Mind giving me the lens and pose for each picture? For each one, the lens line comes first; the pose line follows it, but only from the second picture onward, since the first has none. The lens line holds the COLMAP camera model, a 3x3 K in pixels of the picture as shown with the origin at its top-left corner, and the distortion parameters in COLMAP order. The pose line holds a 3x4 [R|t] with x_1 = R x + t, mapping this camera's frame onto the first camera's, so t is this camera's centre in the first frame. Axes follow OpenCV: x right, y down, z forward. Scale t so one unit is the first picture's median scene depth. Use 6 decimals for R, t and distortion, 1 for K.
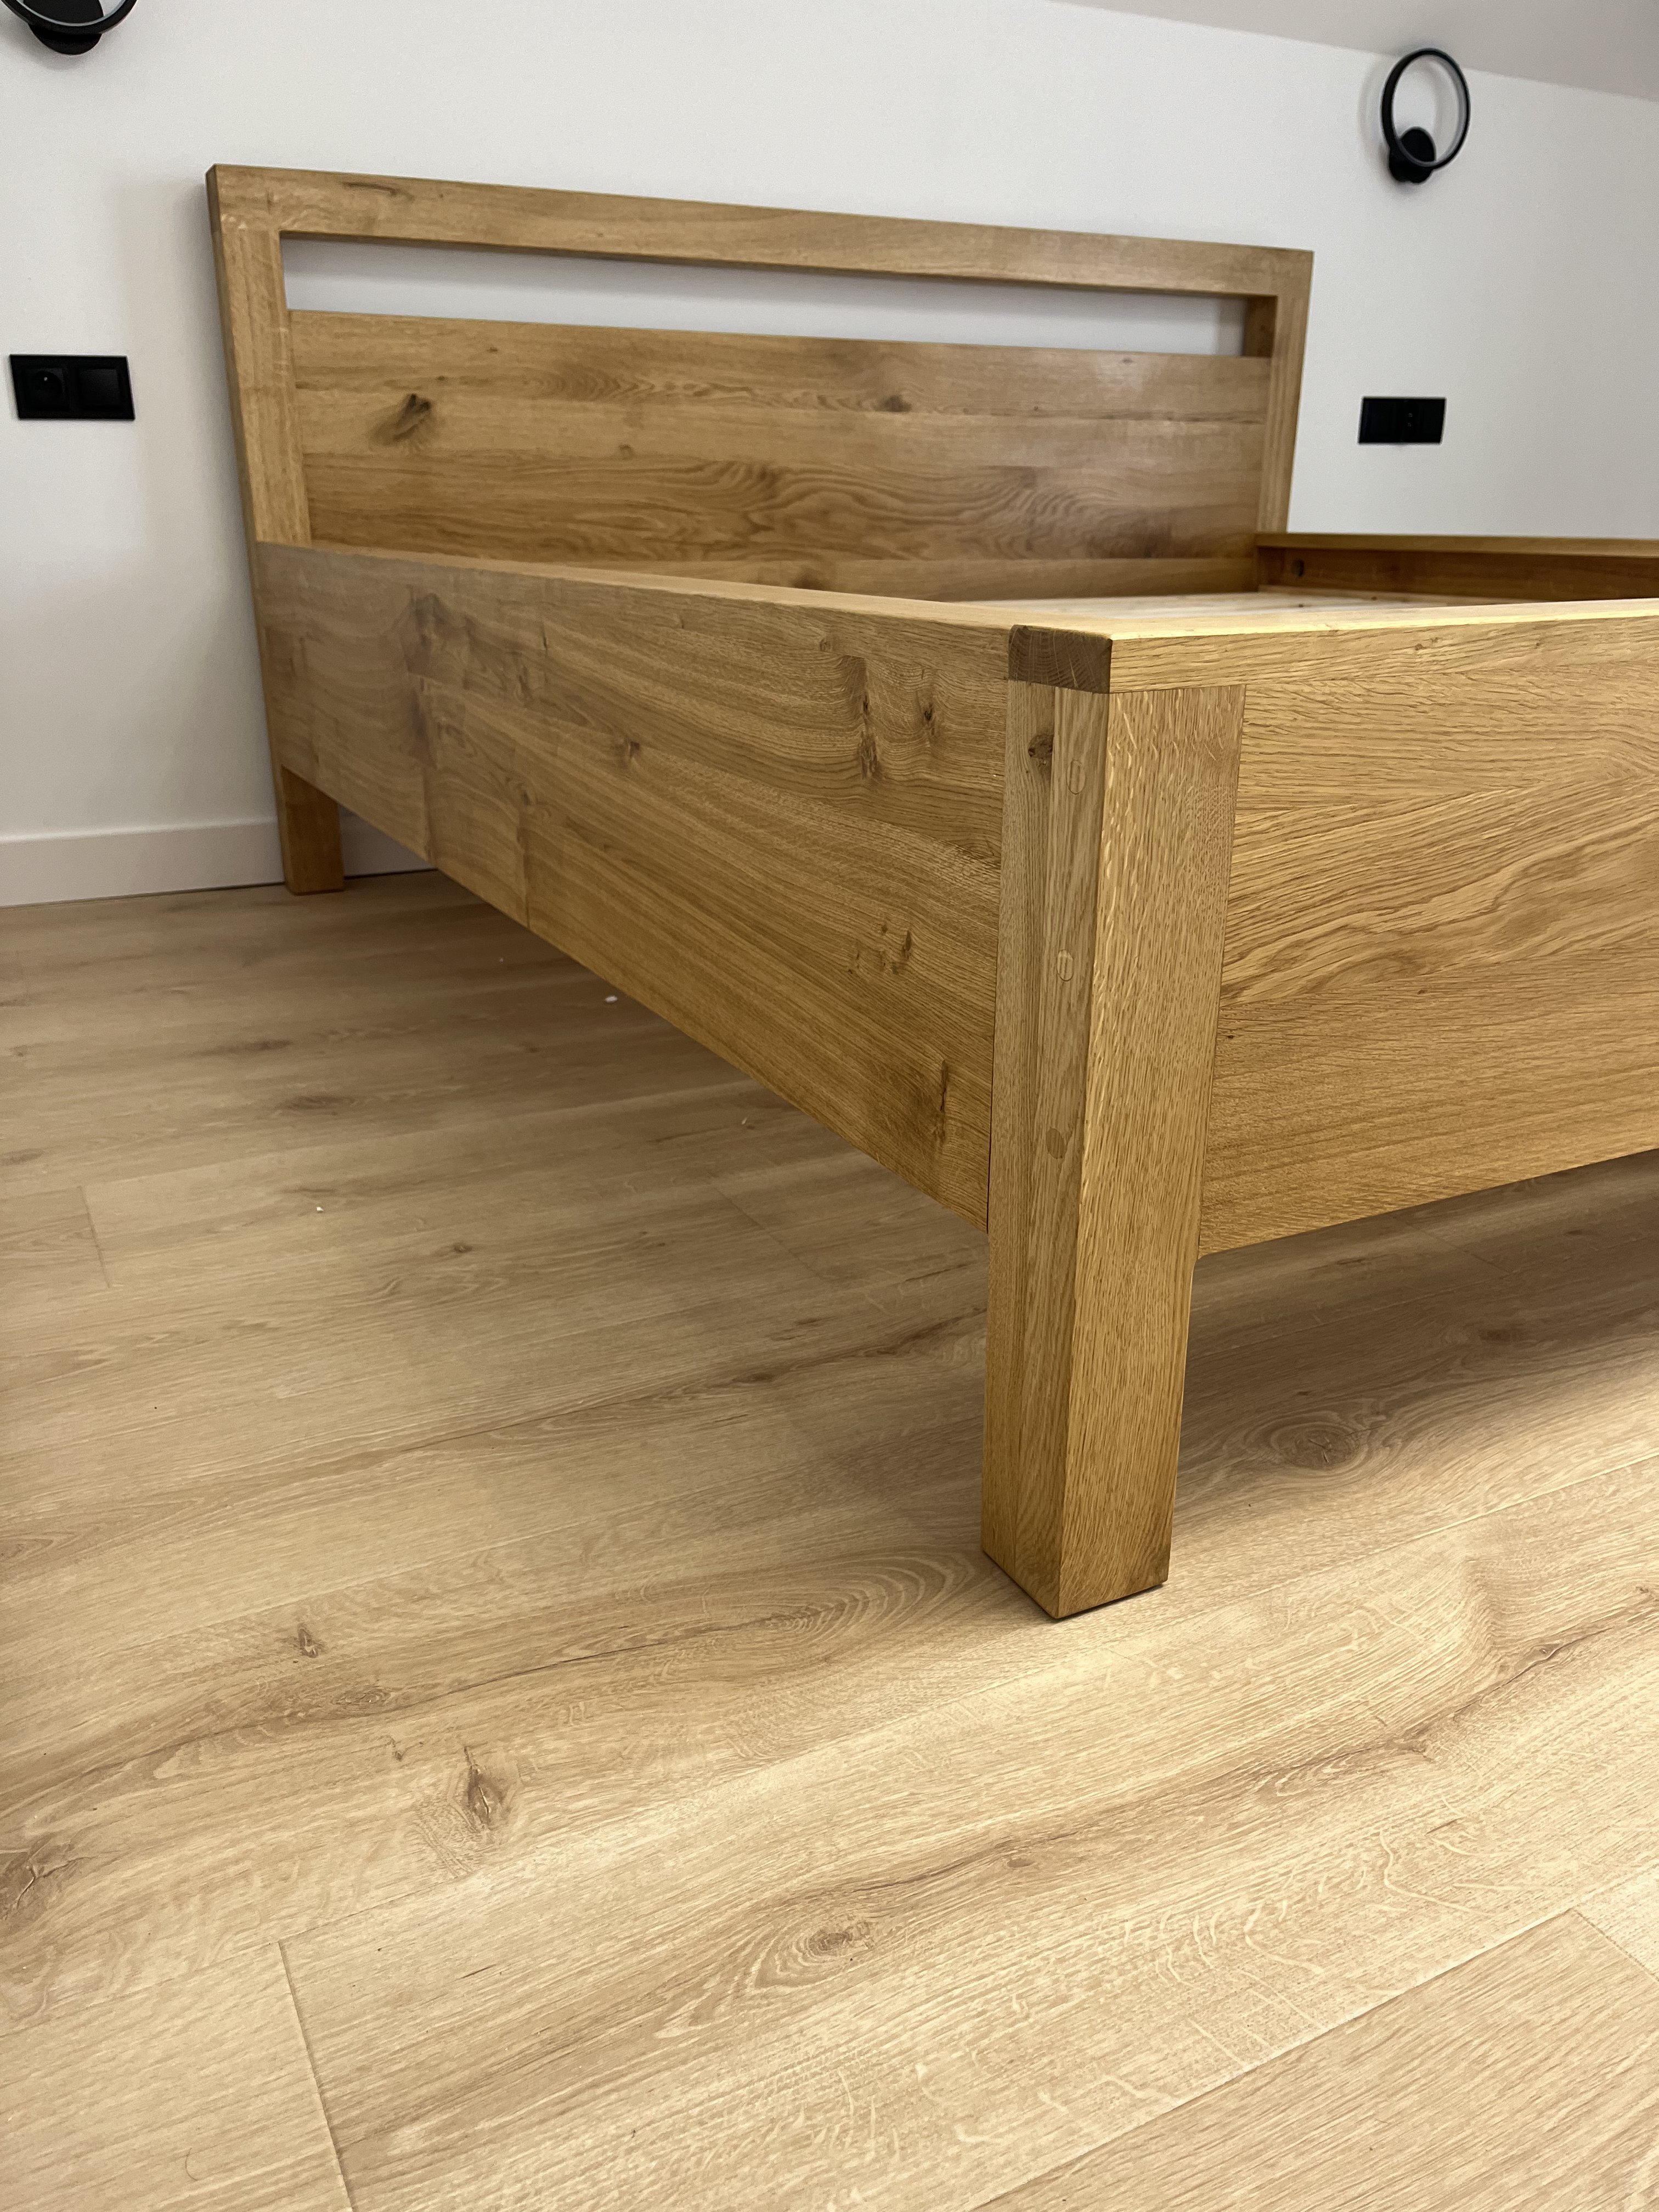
lens RADIAL K [[1667.6, 0, 819.4], [0, 1667.6, 1125.7], [0, 0, 1]] dist [0.050333, -0.075325]
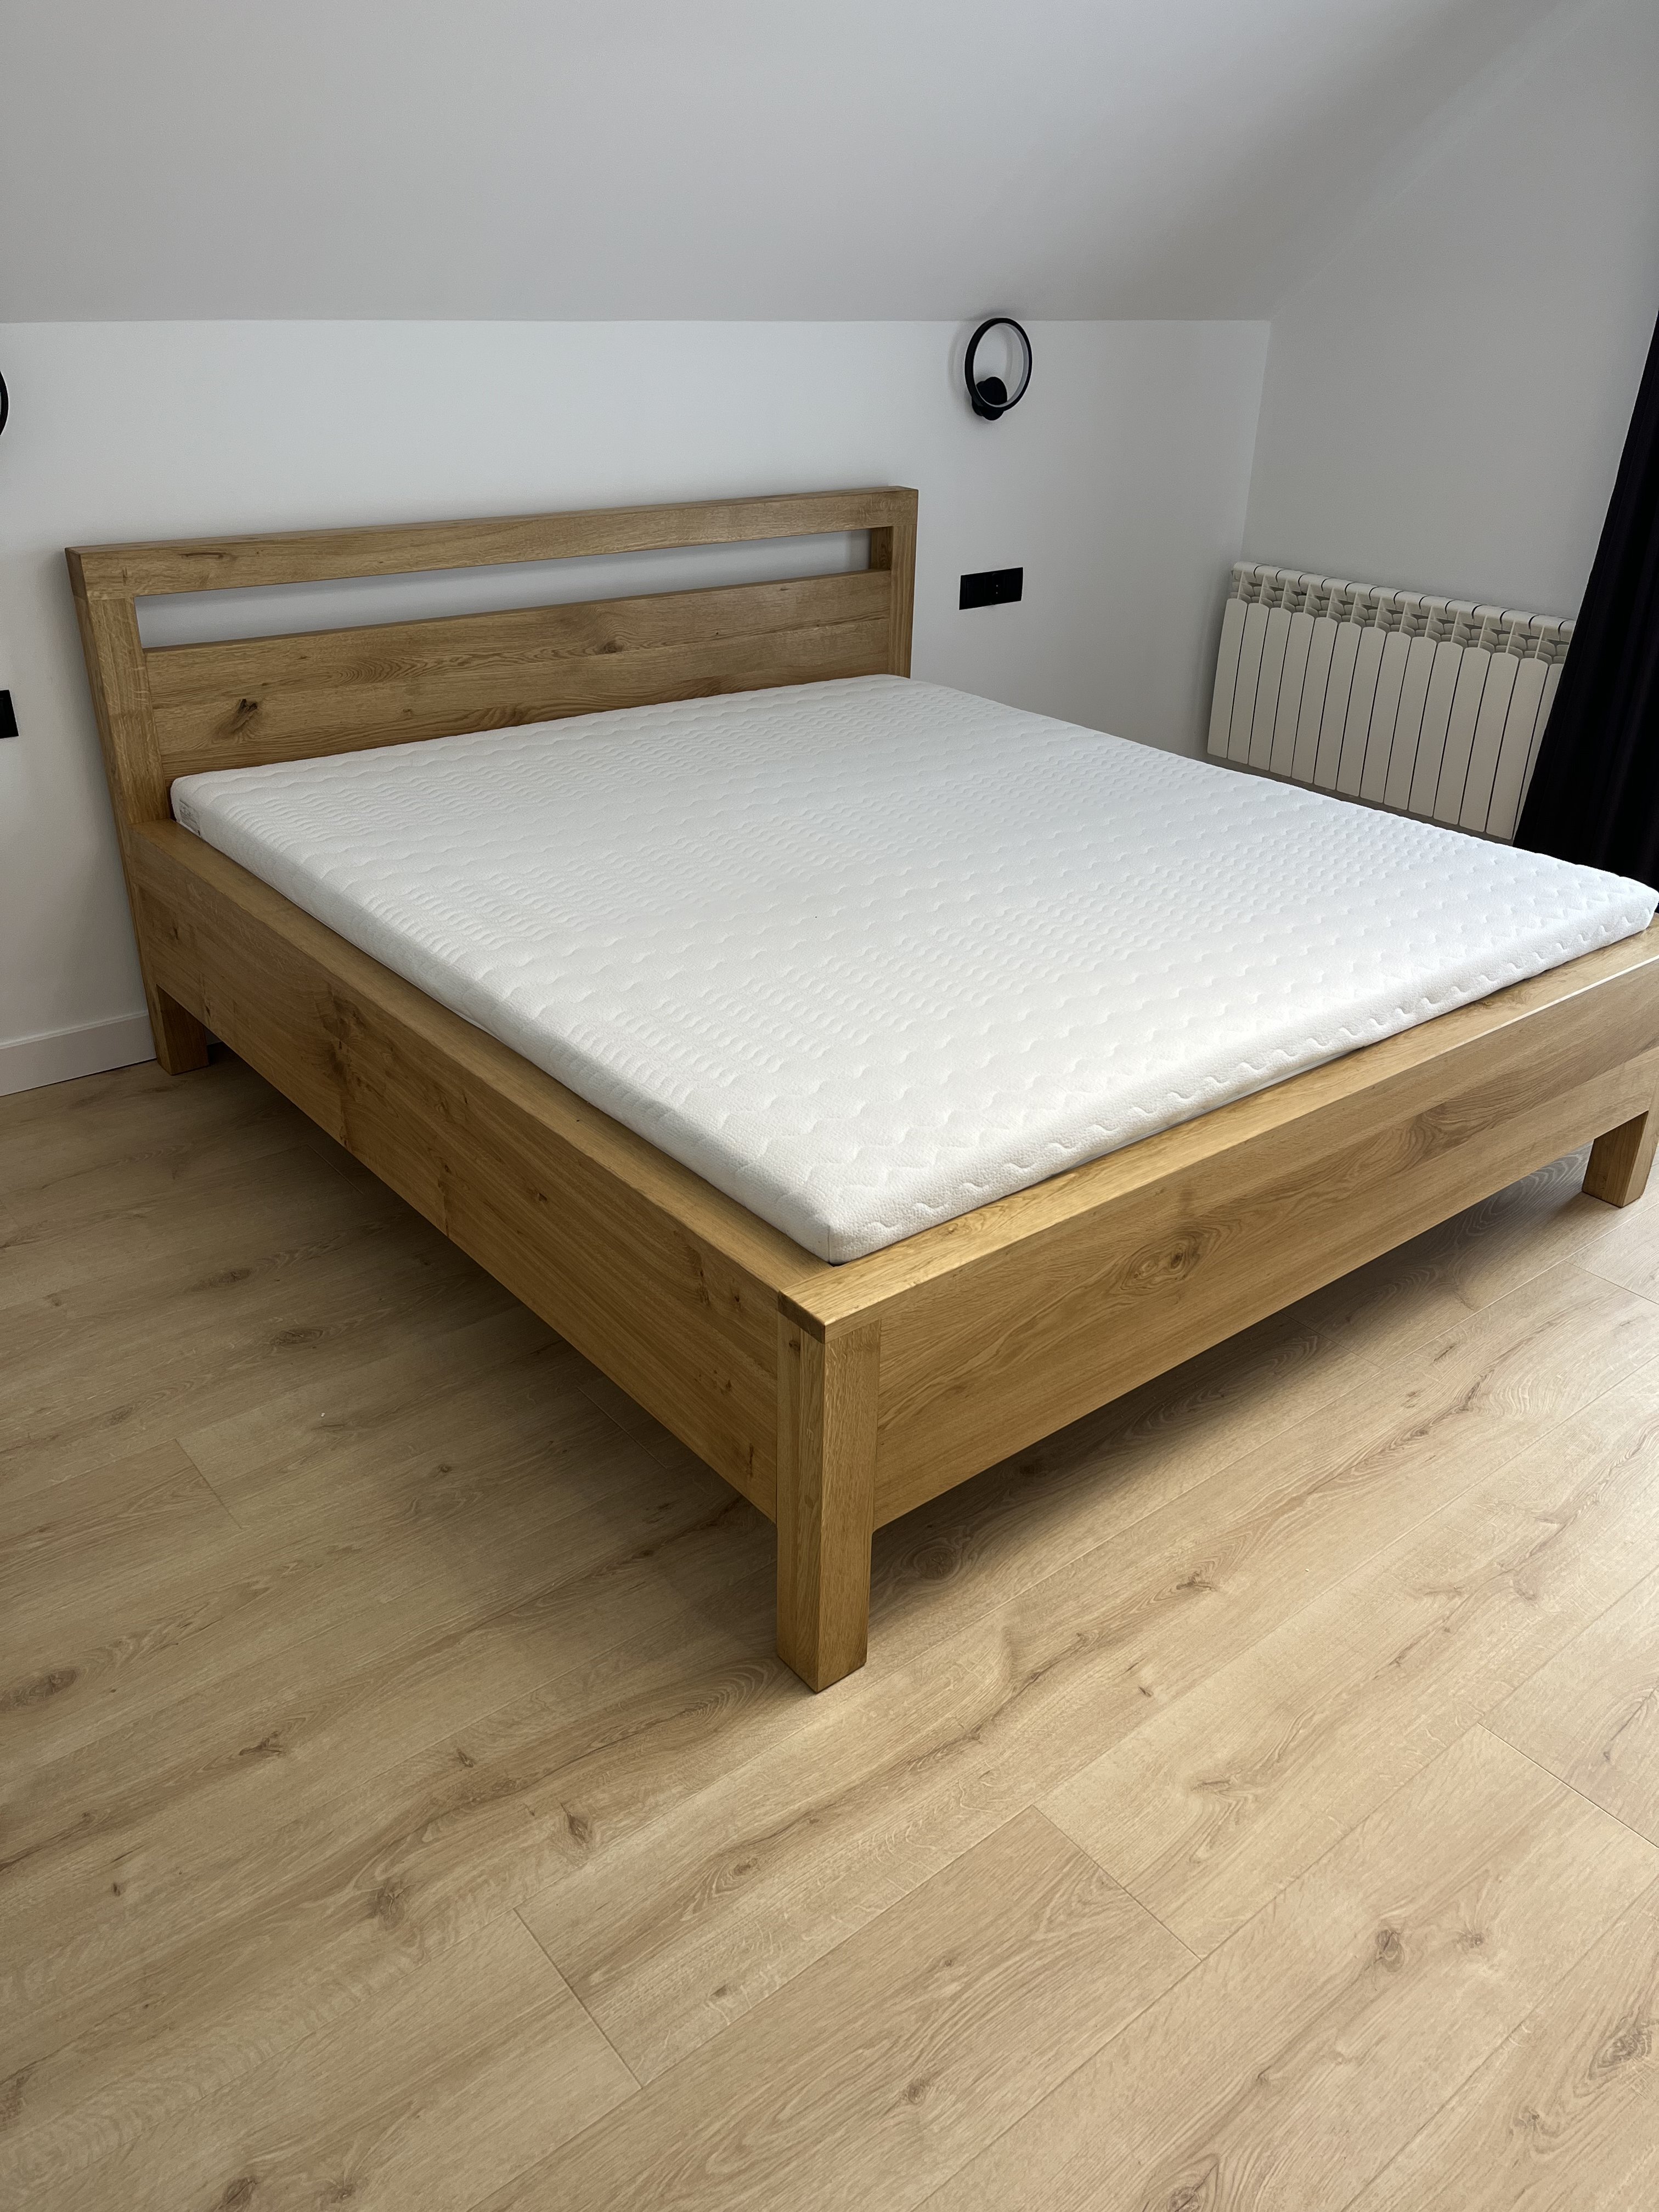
lens RADIAL K [[1667.6, 0, 838.8], [0, 1667.6, 1086.8], [0, 0, 1]] dist [0.050333, -0.075325]
pose [[0.977230, -0.075338, 0.198356, -0.183238], [0.052730, 0.991743, 0.116897, -0.663698], [-0.205525, -0.103776, 0.973134, -0.929086]]
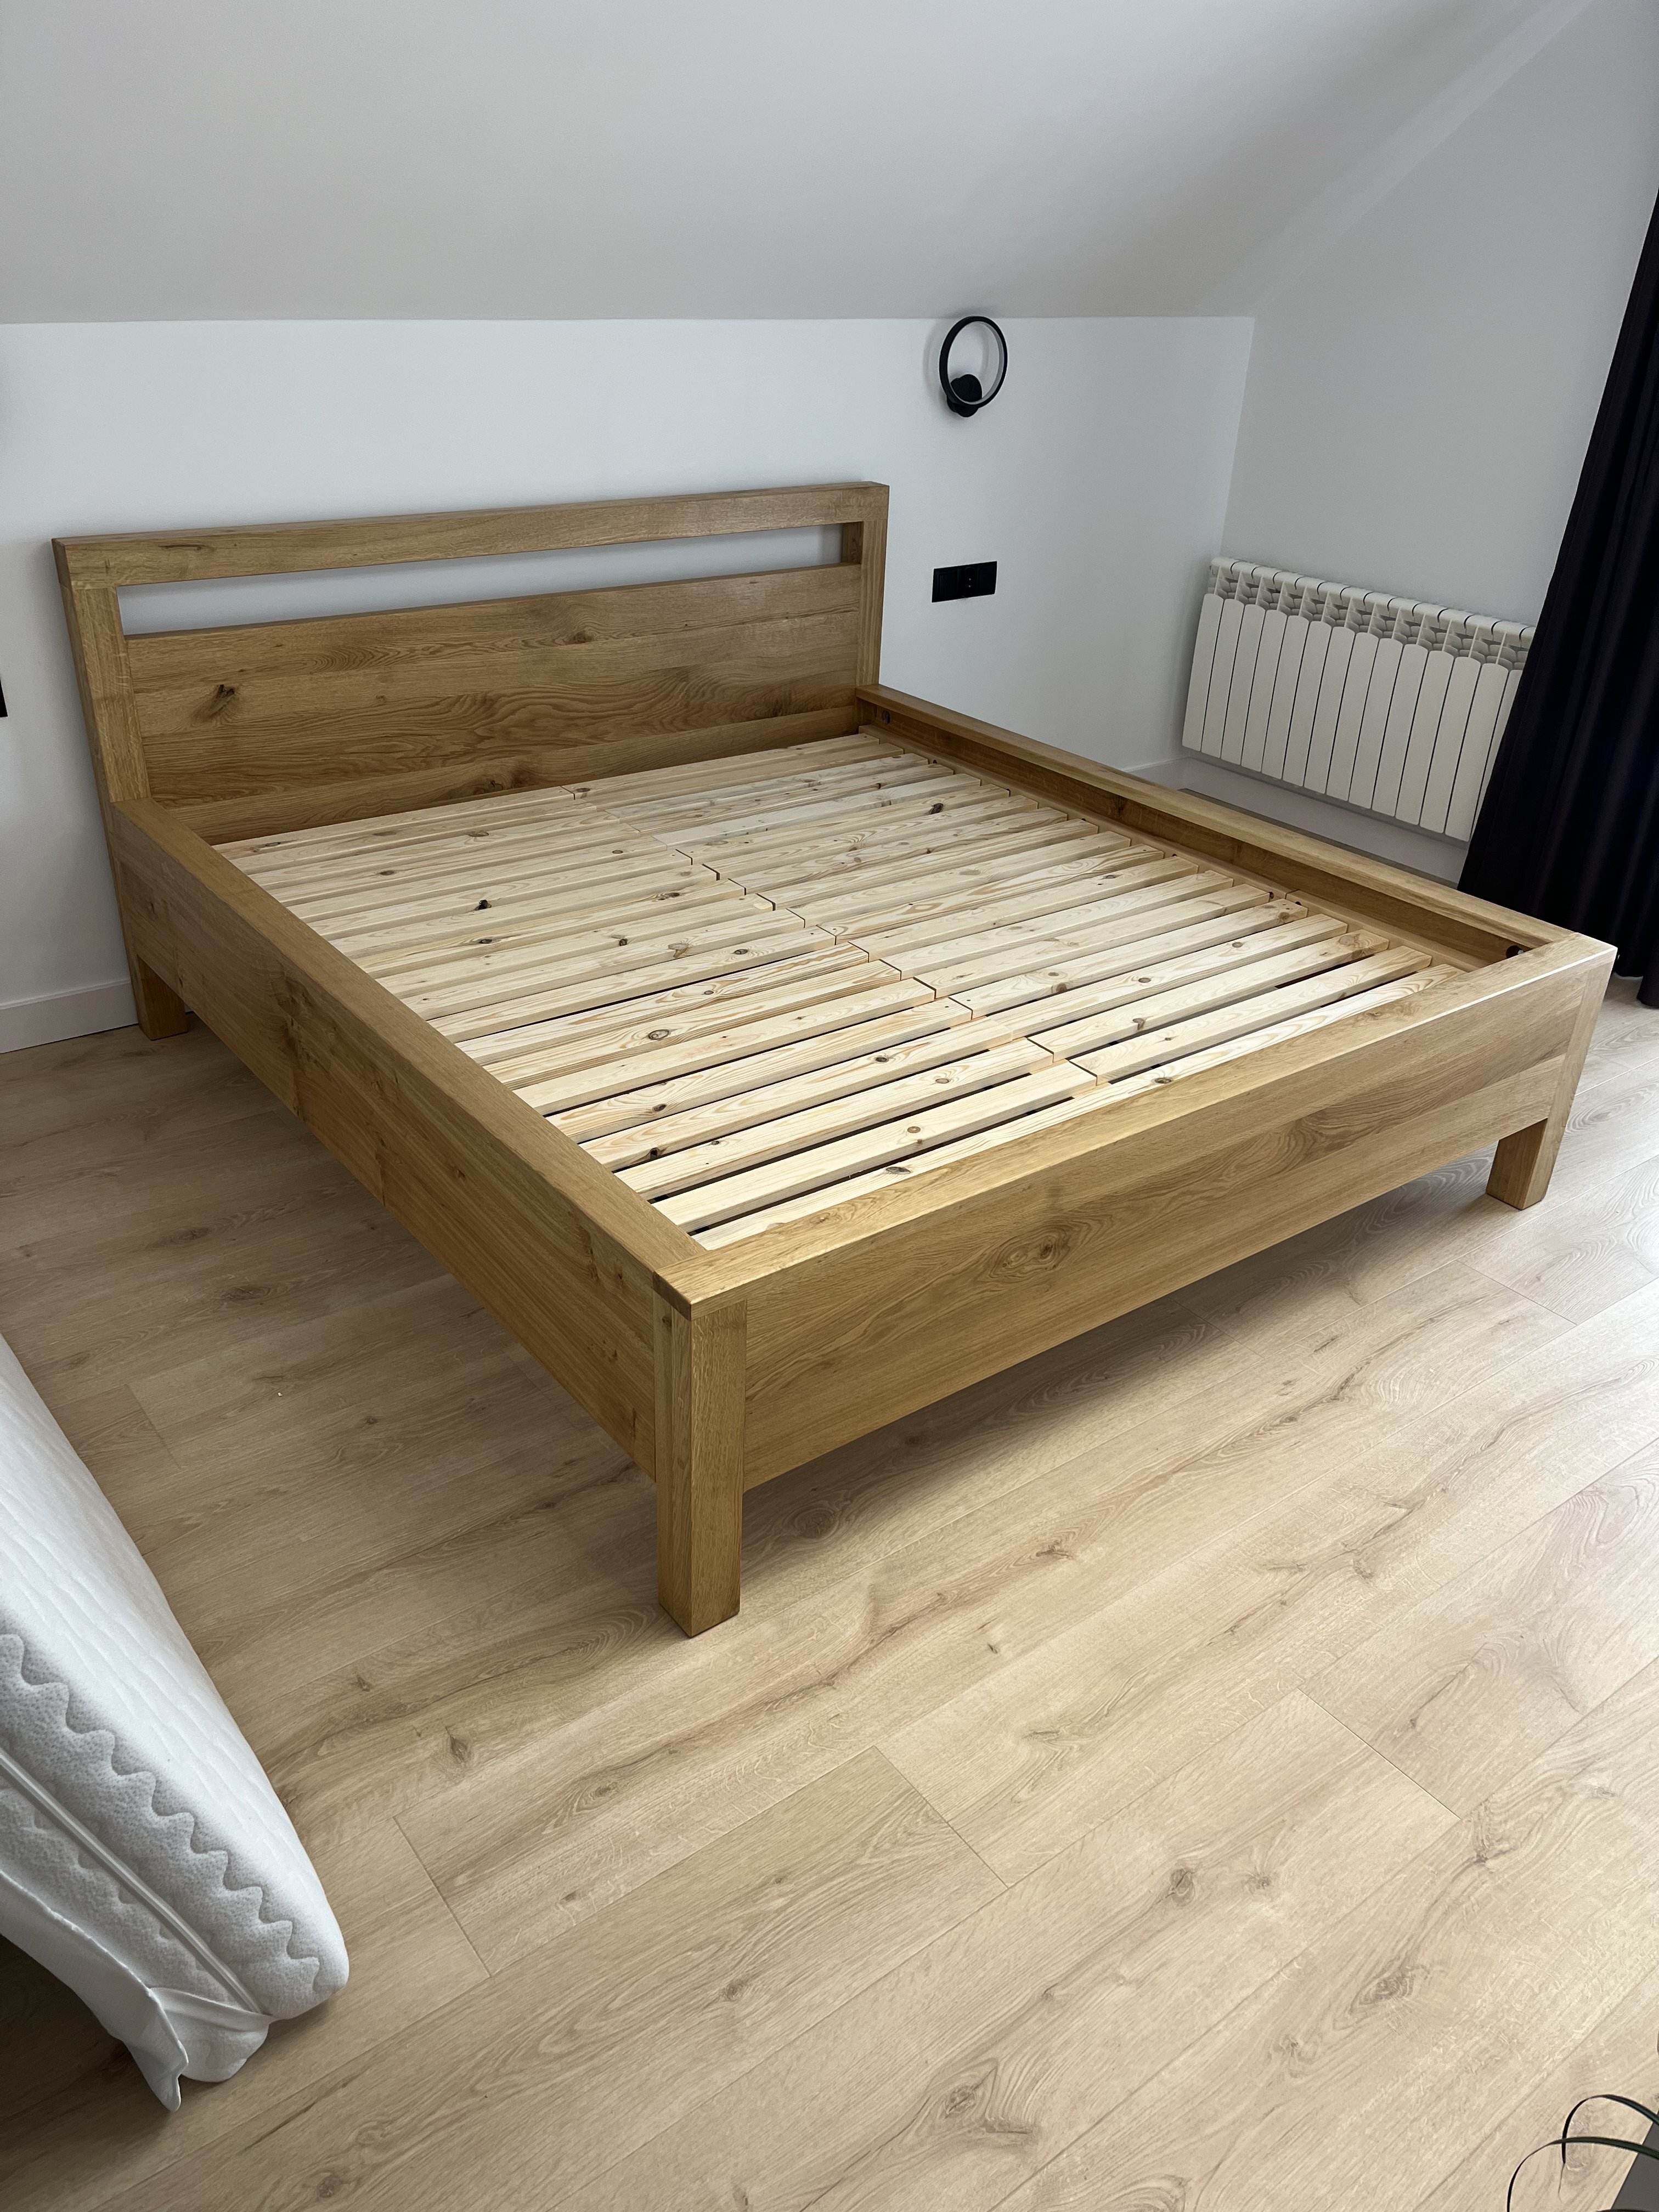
lens RADIAL K [[1667.6, 0, 817.3], [0, 1667.6, 1105.4], [0, 0, 1]] dist [0.050333, -0.075325]
pose [[0.984500, -0.052192, 0.167441, -0.034593], [0.027168, 0.988554, 0.148398, -0.715828], [-0.173269, -0.141549, 0.974650, -1.103466]]
